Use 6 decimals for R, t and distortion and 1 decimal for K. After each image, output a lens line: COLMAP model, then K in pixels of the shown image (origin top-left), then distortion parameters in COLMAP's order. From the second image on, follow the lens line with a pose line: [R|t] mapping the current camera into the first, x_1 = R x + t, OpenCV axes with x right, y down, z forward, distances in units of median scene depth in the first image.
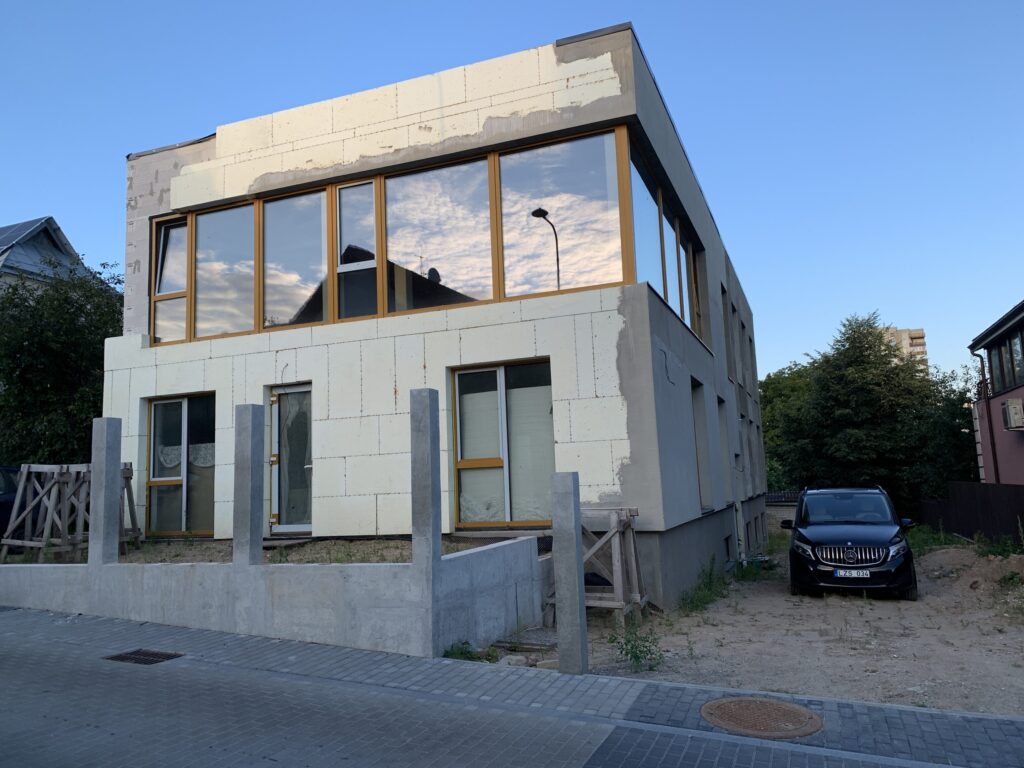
lens RADIAL K [[783.2, 0, 509.4], [0, 783.2, 377.1], [0, 0, 1]] dist [0.043662, -0.003351]
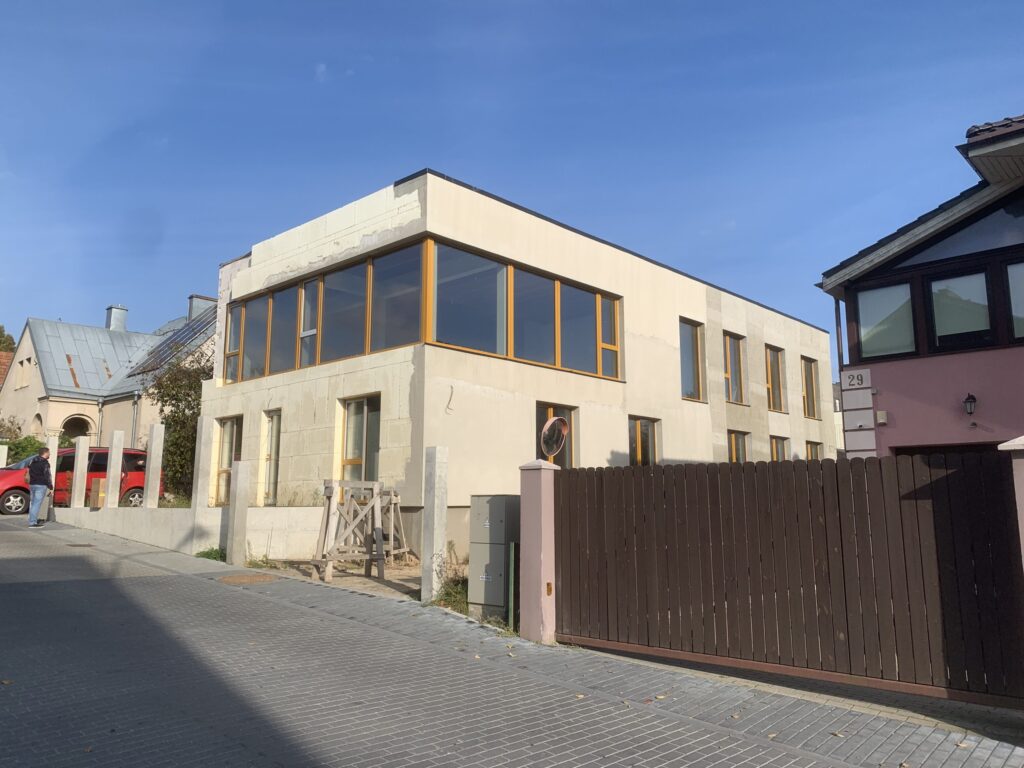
lens RADIAL K [[783.2, 0, 509.4], [0, 783.2, 377.1], [0, 0, 1]] dist [0.043662, -0.003351]
pose [[0.922621, -0.016795, -0.385342, 0.761761], [0.011693, 0.999810, -0.015579, -0.024227], [0.385531, 0.009868, 0.922642, -0.278030]]
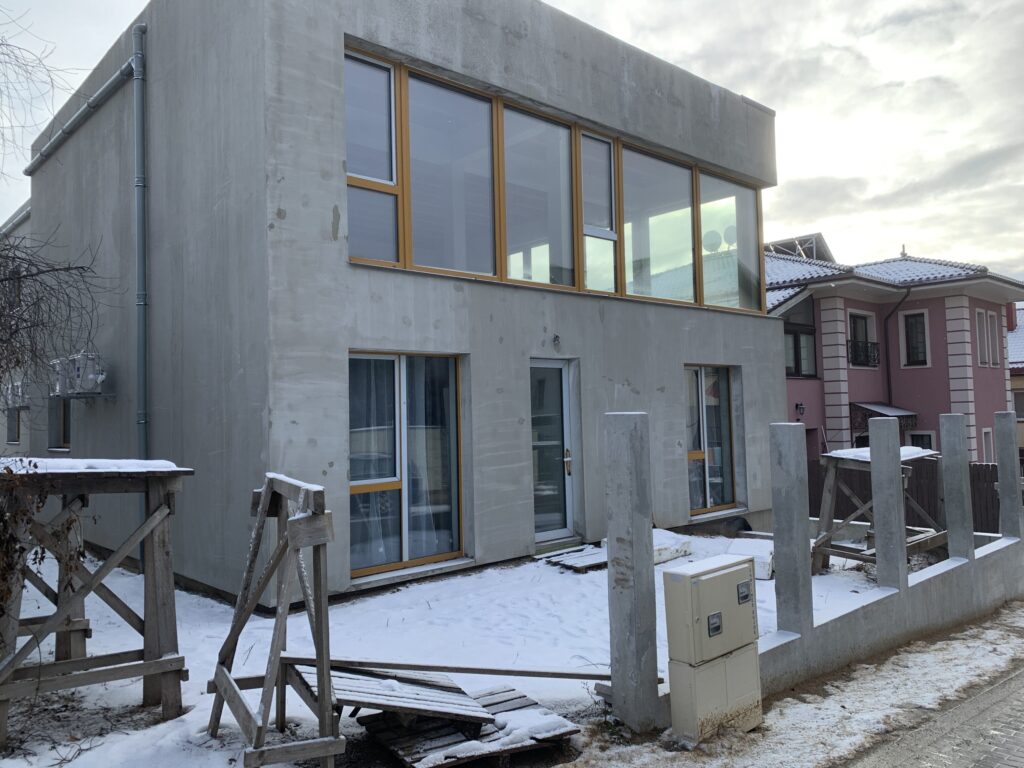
lens RADIAL K [[783.2, 0, 509.4], [0, 783.2, 377.1], [0, 0, 1]] dist [0.043662, -0.003351]
pose [[0.441957, 0.072486, 0.894103, -1.021775], [-0.117099, 0.992863, -0.022610, 0.051012], [-0.889360, -0.094706, 0.447291, 0.679453]]
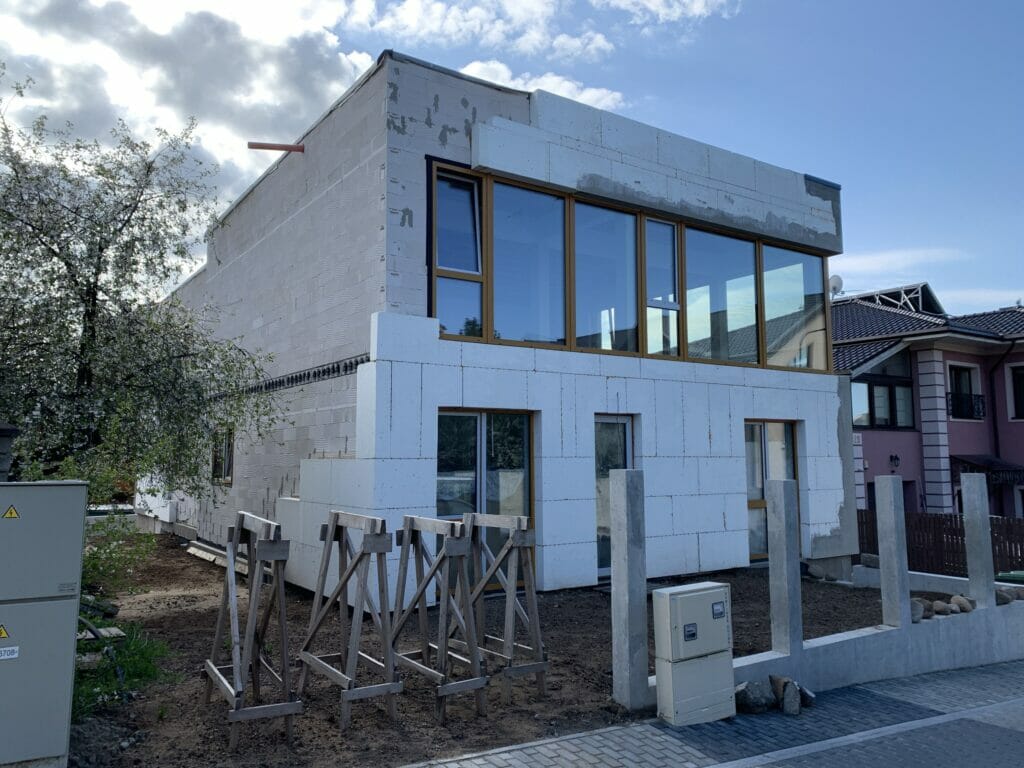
lens RADIAL K [[781.1, 0, 512.0], [0, 781.1, 384.0], [0, 0, 1]] dist [0.023161, -0.004543]
pose [[0.560565, 0.116556, 0.819867, -1.112275], [-0.134933, 0.989670, -0.048438, 0.034115], [-0.817043, -0.083475, 0.570502, 0.579893]]
